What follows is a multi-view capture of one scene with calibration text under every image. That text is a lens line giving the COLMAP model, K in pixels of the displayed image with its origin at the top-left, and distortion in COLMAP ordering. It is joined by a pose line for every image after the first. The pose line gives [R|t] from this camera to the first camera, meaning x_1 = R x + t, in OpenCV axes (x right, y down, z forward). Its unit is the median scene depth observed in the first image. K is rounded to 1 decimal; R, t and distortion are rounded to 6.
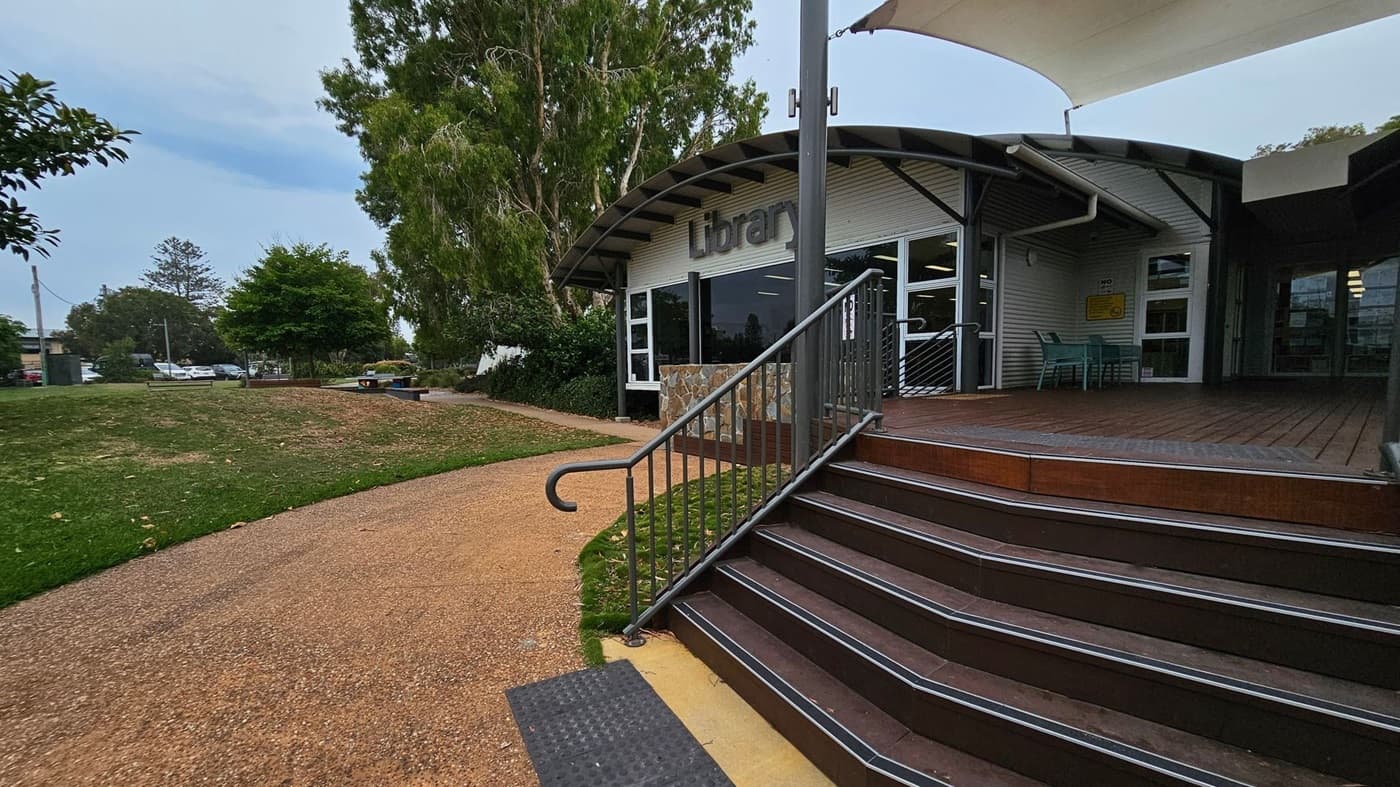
lens RADIAL K [[572.3, 0, 698.6], [0, 572.3, 412.4], [0, 0, 1]] dist [-0.001370, -0.000065]
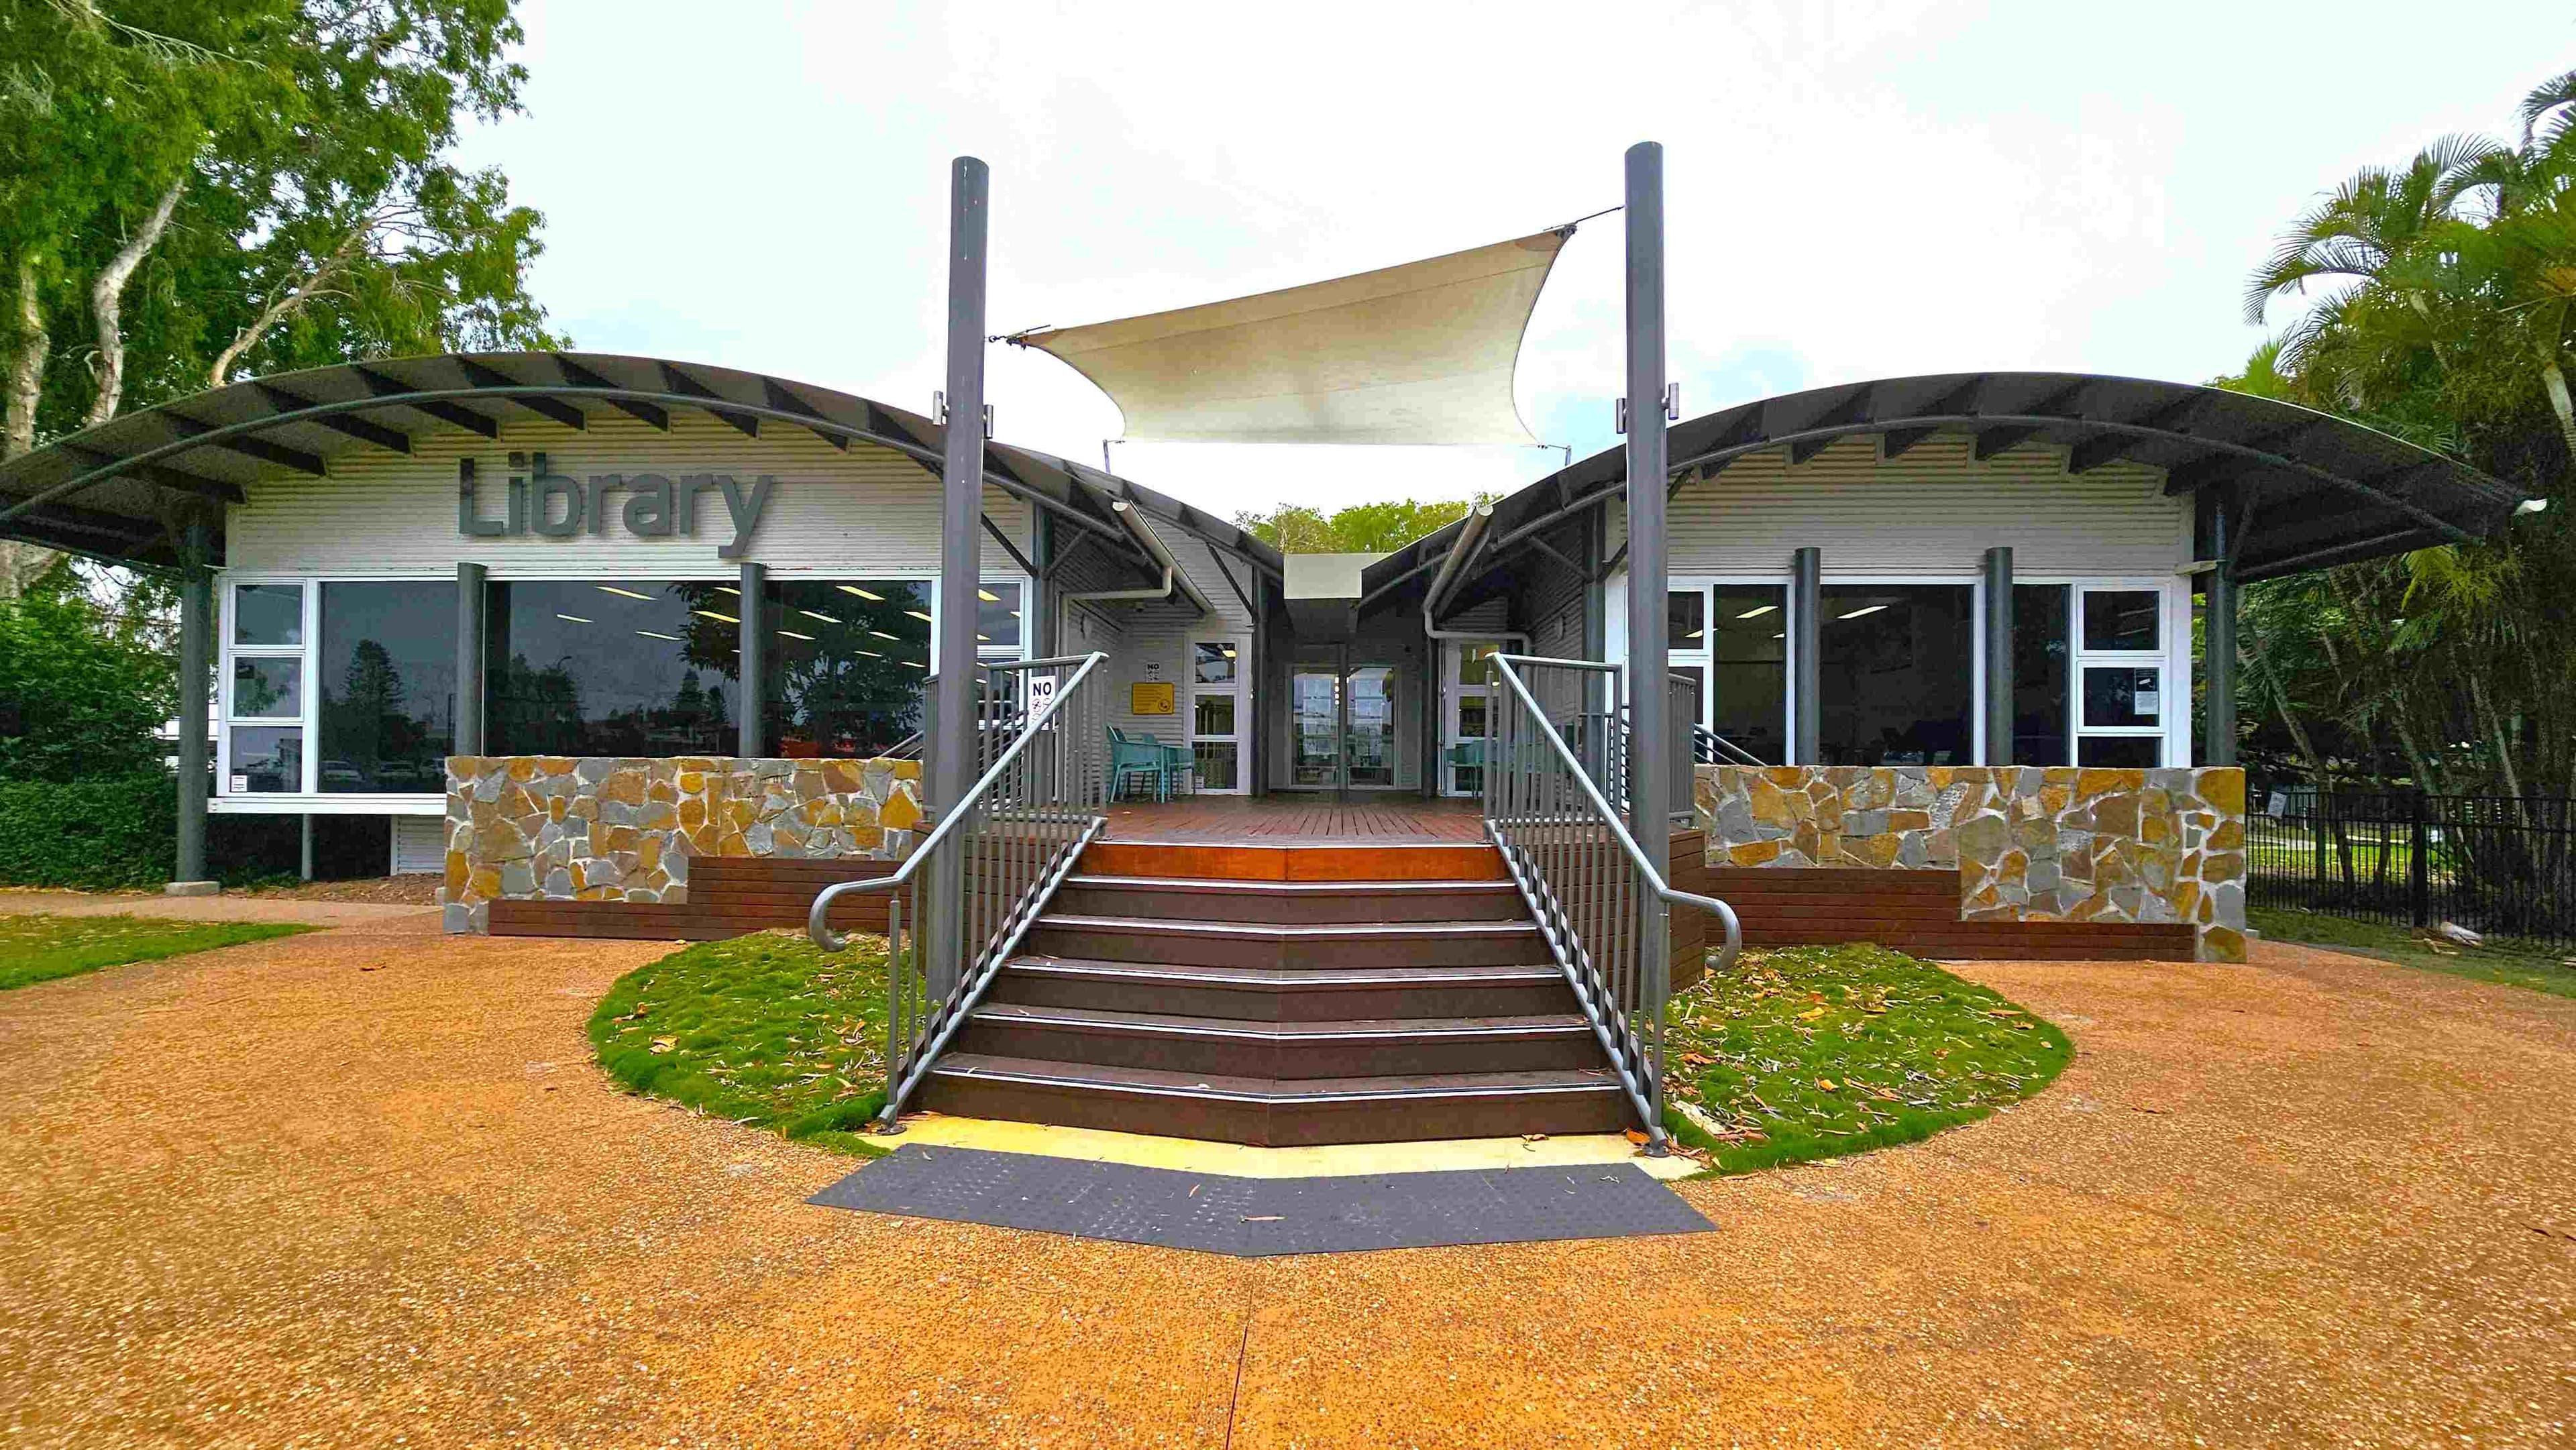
lens RADIAL K [[1053.0, 0, 1285.5], [0, 1053.0, 759.8], [0, 0, 1]] dist [-0.001370, -0.000065]
pose [[0.673593, 0.026776, 0.738617, -0.202048], [0.042478, 0.996289, -0.074856, 0.012847], [-0.737881, 0.081798, 0.669956, -0.079477]]
